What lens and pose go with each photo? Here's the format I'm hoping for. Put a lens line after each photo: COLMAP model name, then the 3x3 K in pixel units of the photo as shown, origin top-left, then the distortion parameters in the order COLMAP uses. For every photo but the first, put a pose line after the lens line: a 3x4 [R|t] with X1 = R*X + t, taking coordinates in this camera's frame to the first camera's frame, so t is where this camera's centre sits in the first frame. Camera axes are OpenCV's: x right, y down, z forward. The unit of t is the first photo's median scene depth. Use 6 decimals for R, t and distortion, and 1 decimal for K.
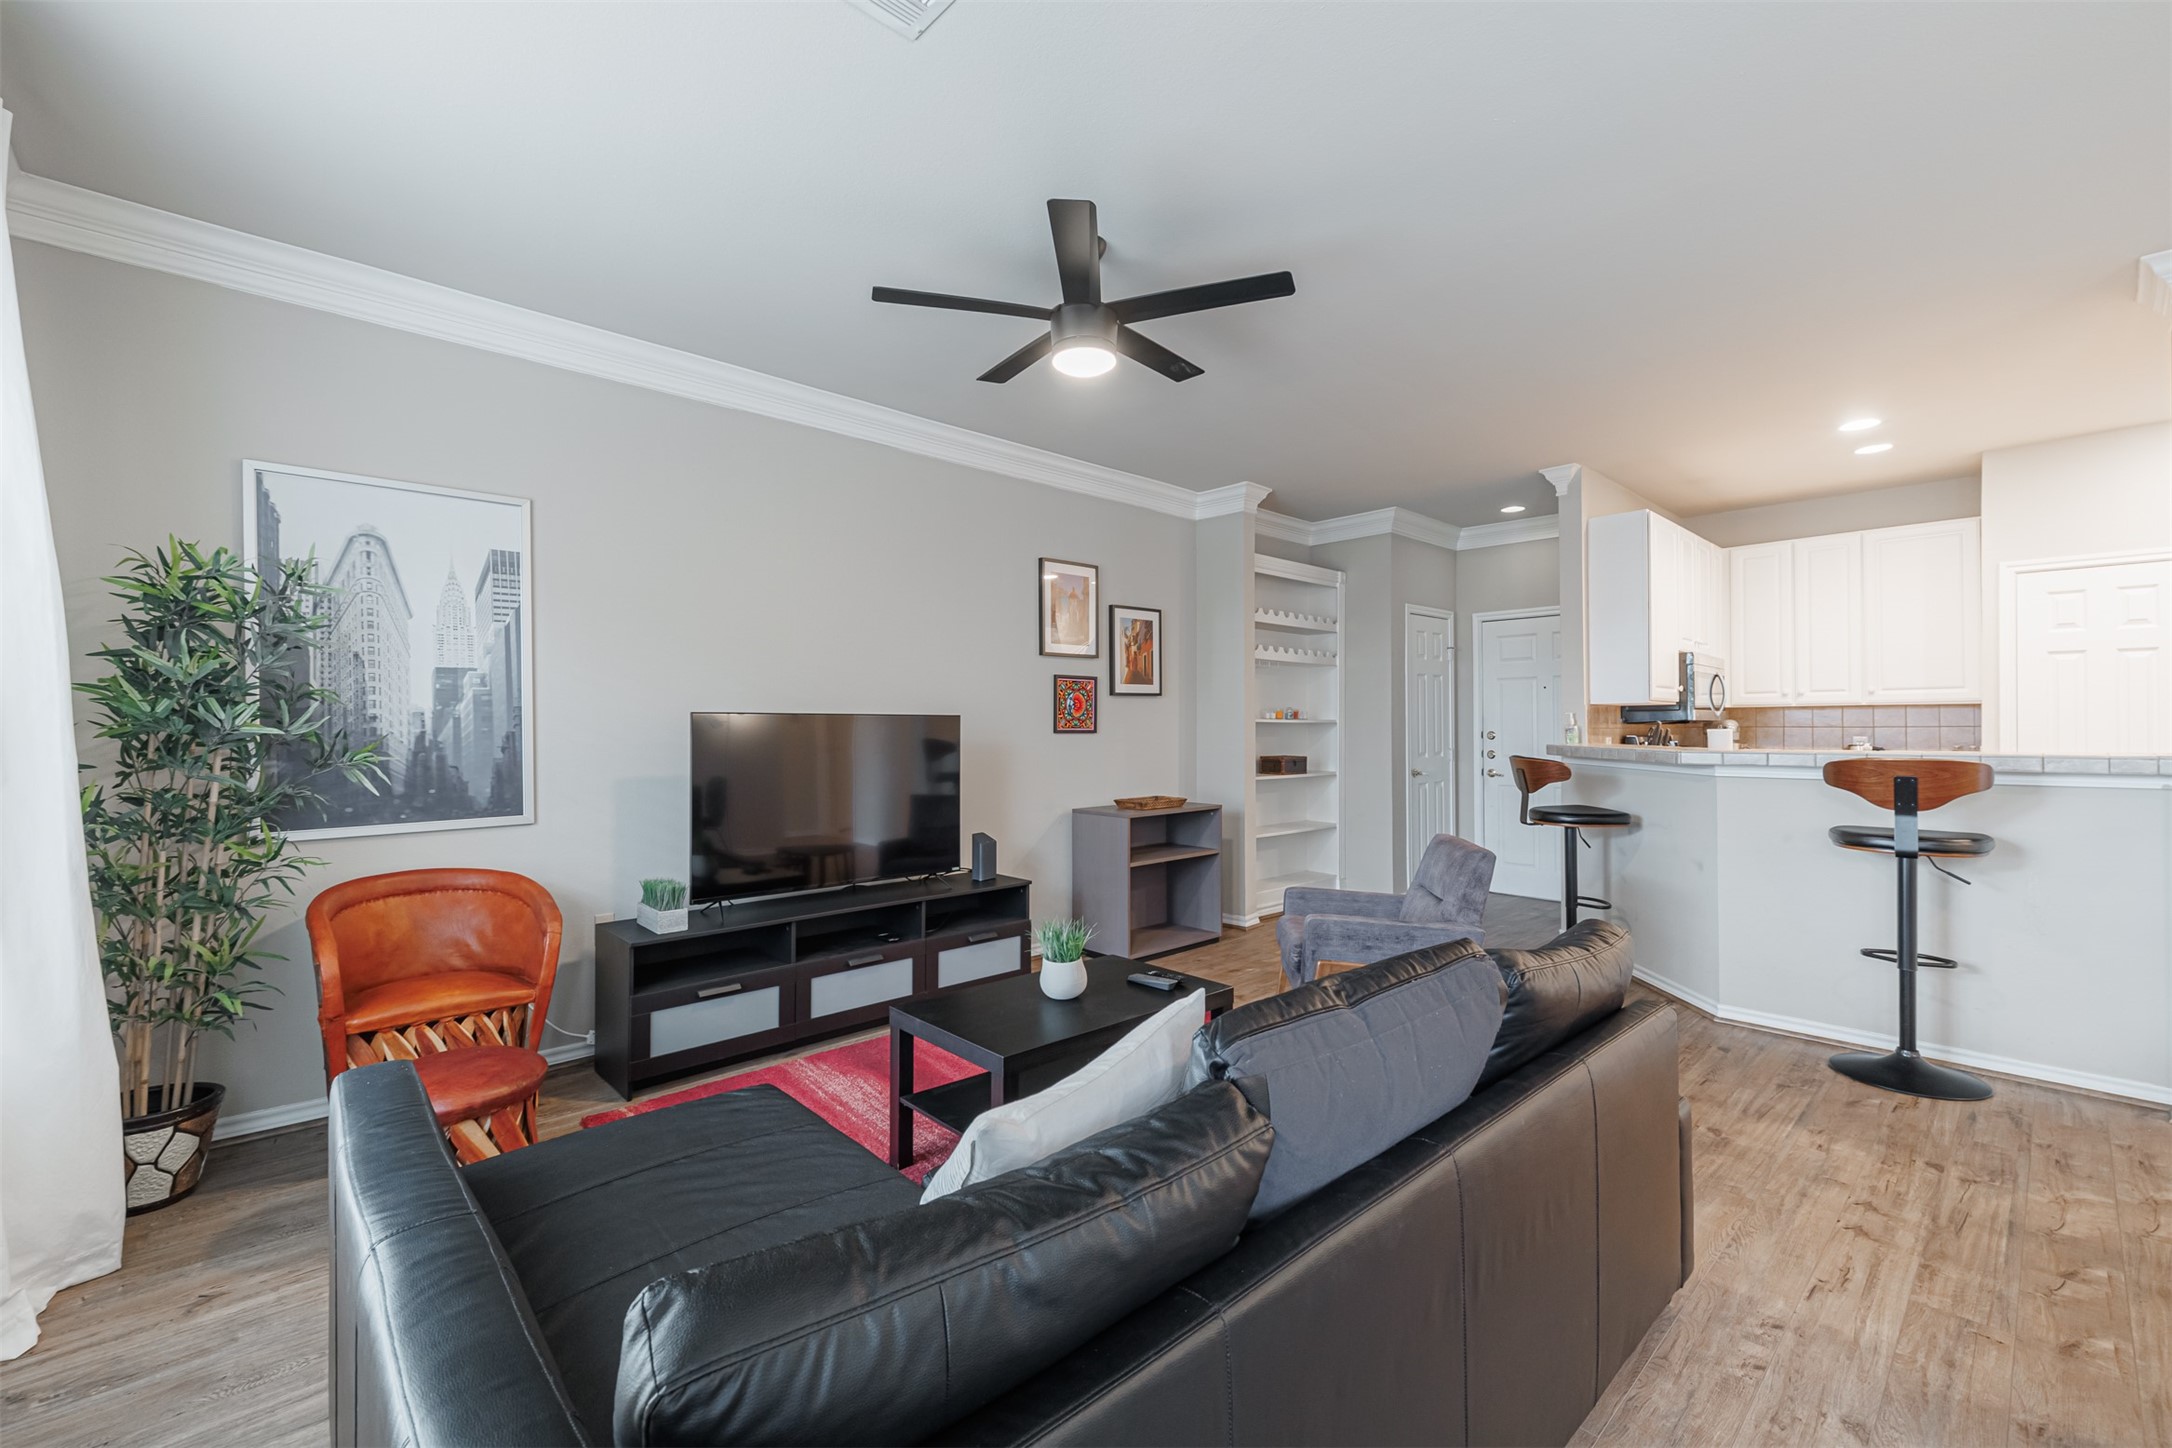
lens RADIAL K [[902.1, 0, 1086.0], [0, 902.1, 724.0], [0, 0, 1]] dist [0.003529, 0.000076]
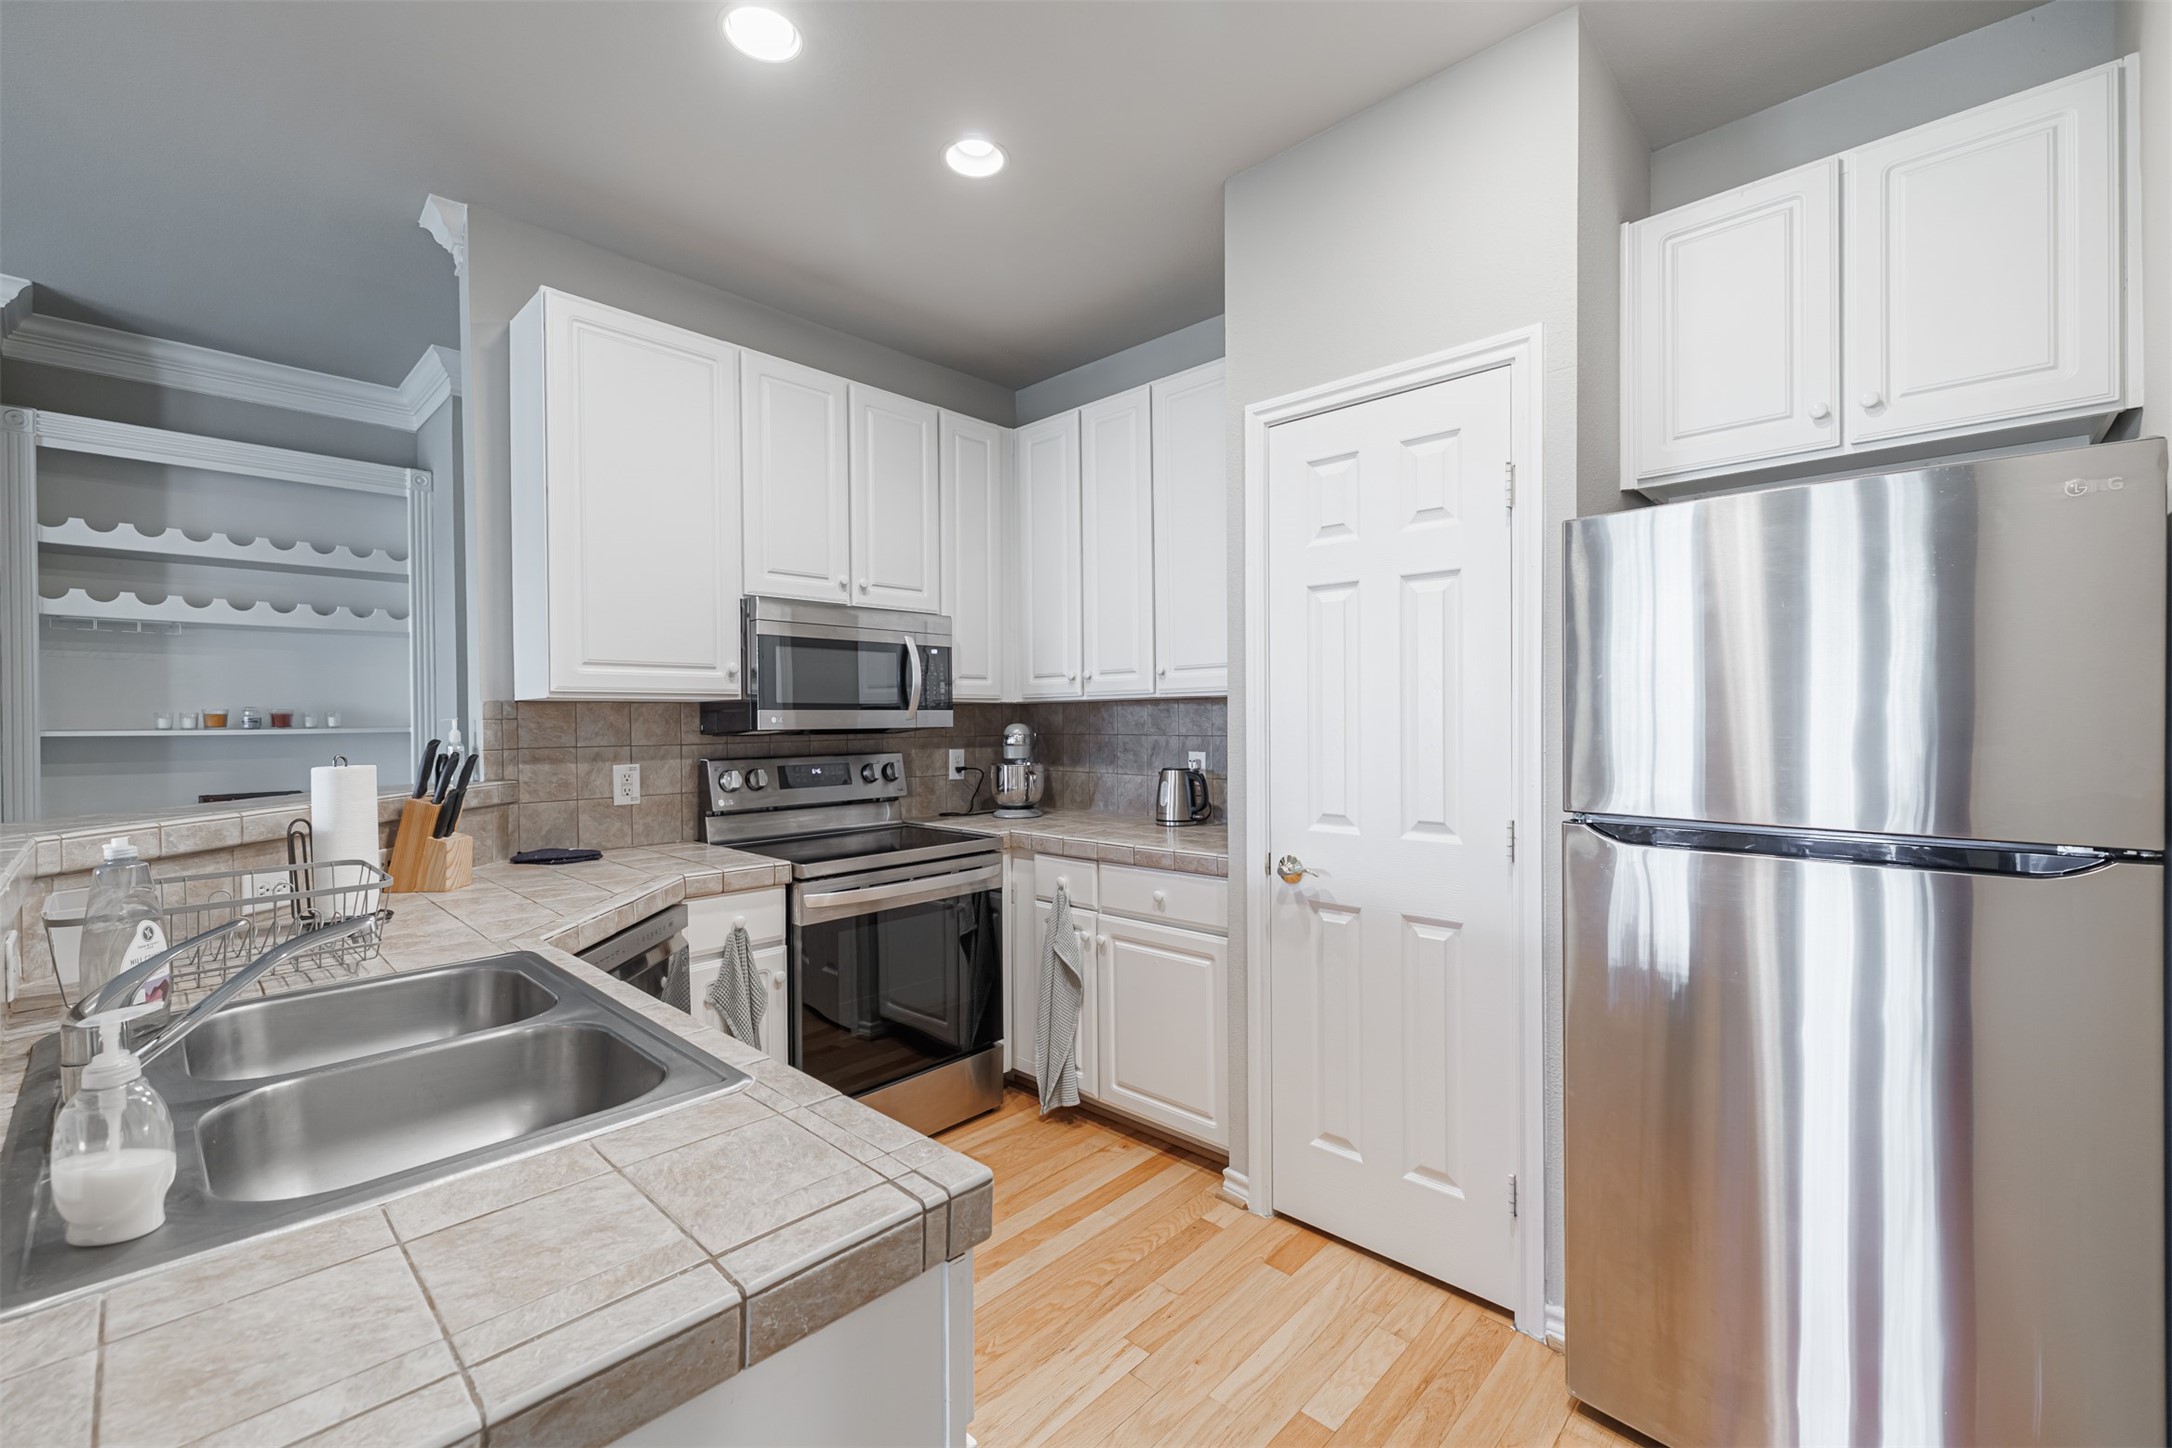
lens RADIAL K [[914.1, 0, 1086.0], [0, 914.1, 724.0], [0, 0, 1]] dist [0.000031, -0.000300]
pose [[0.996927, -0.008748, 0.077843, 1.252071], [0.007955, 0.999913, 0.010500, -0.017851], [-0.077928, -0.009848, 0.996910, 0.726652]]
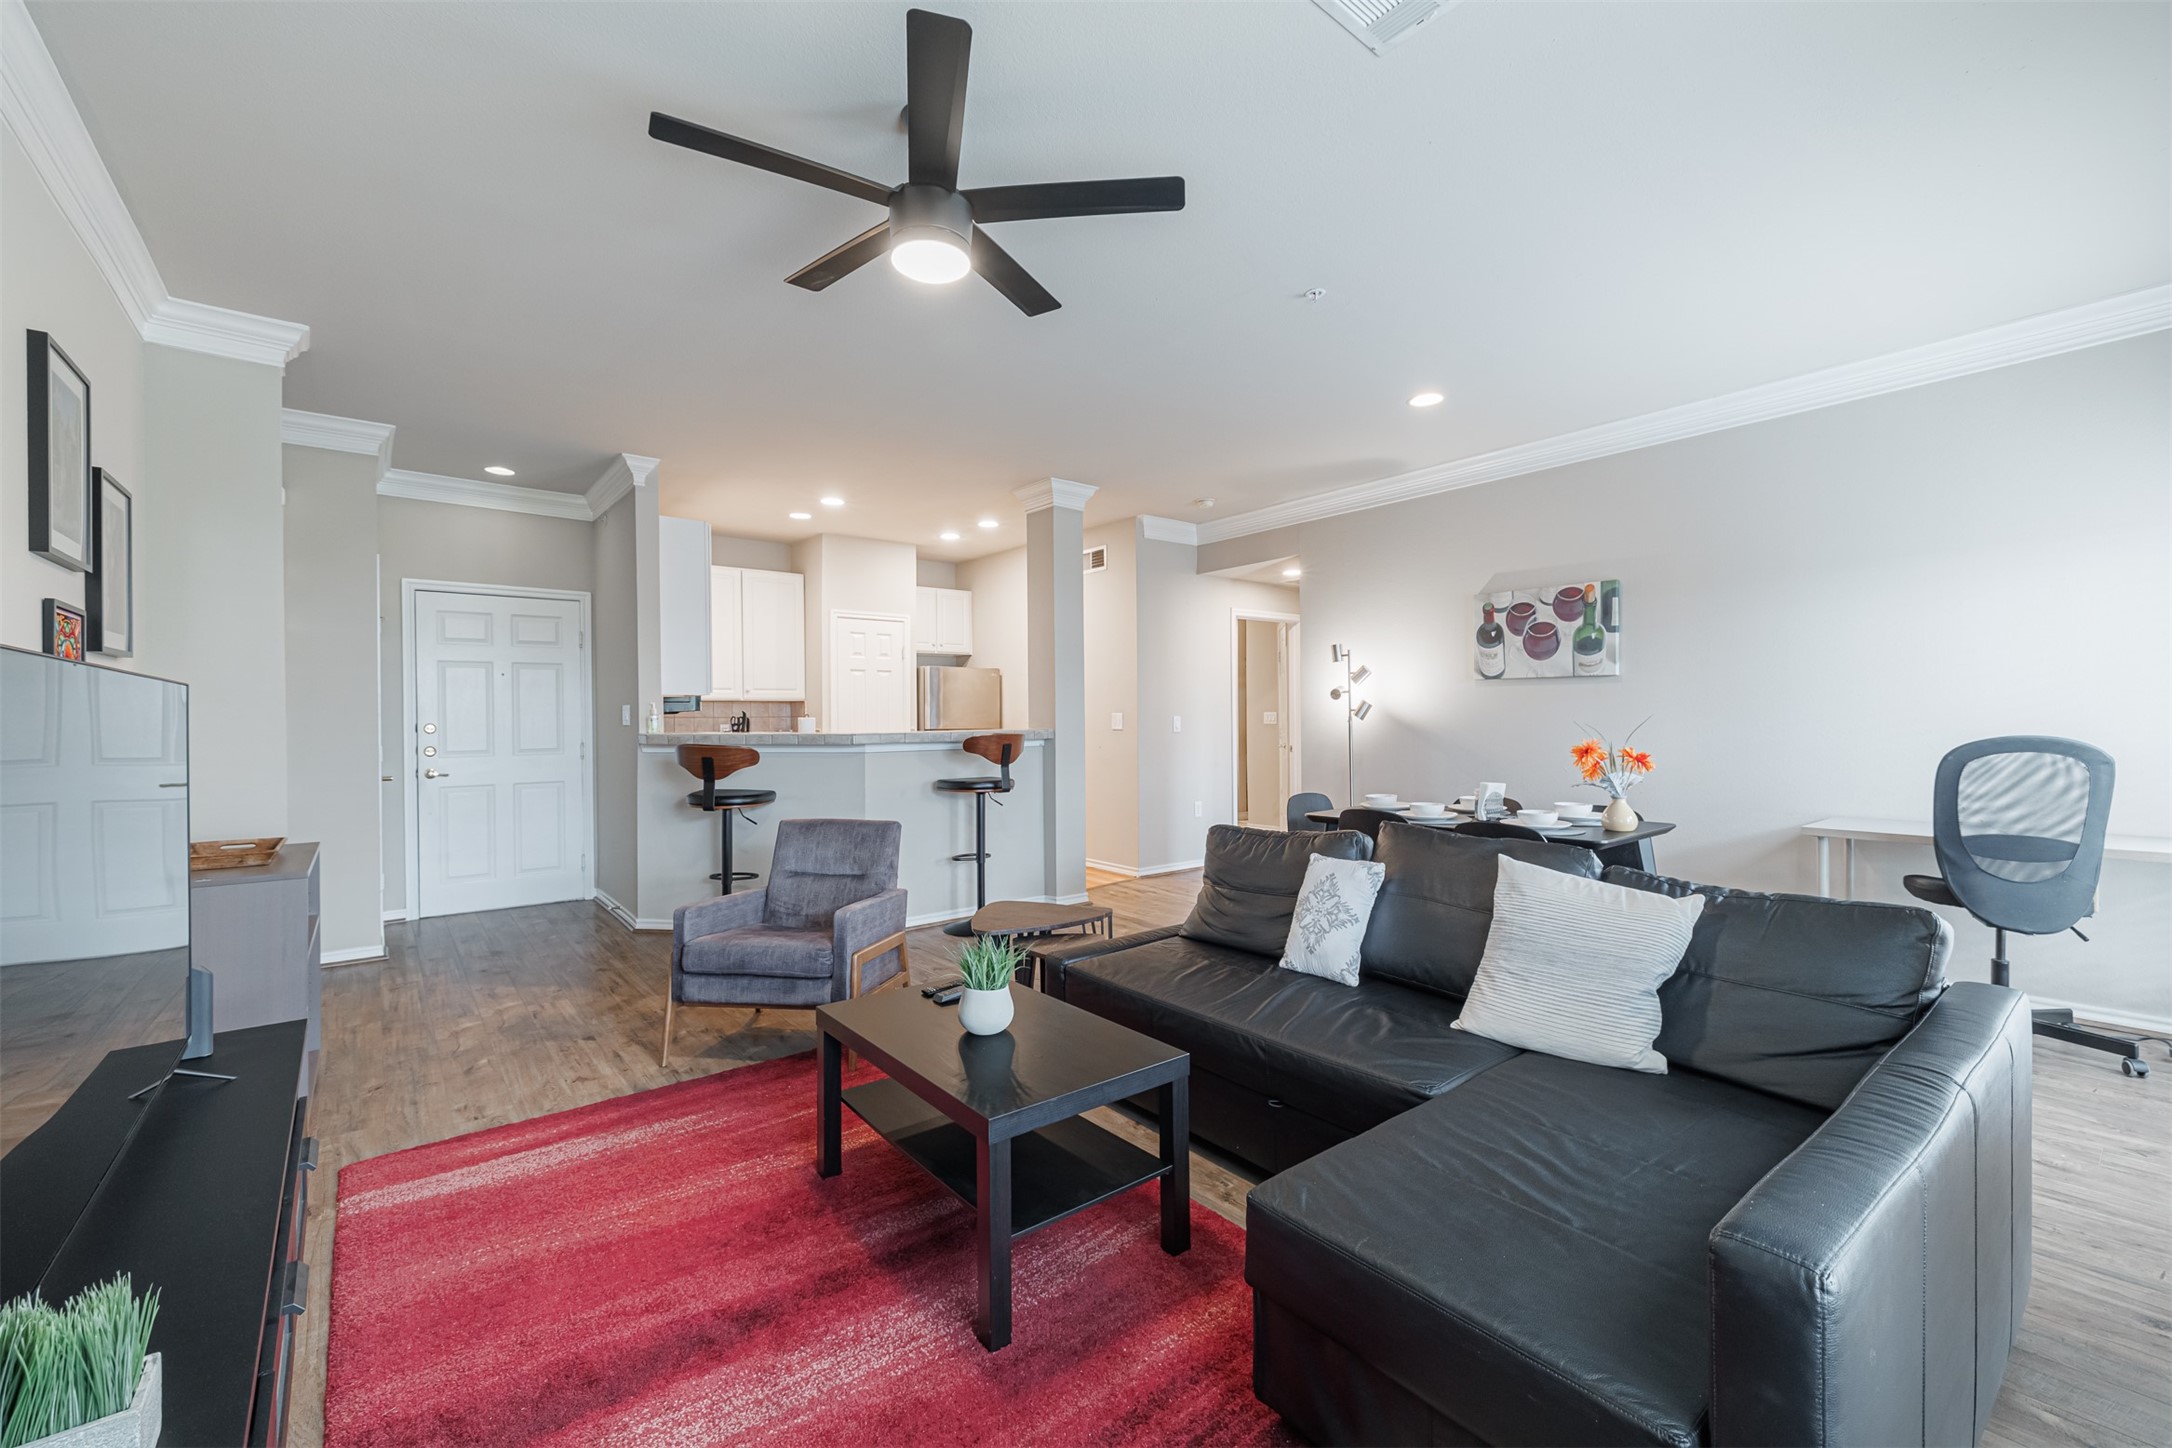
lens RADIAL K [[890.5, 0, 1071.6], [0, 890.5, 723.2], [0, 0, 1]] dist [0.002454, -0.000057]
pose [[0.074954, -0.007484, 0.997159, -0.647937], [0.000306, 0.999972, 0.007482, 0.005761], [-0.997187, -0.000255, 0.074954, 0.674153]]
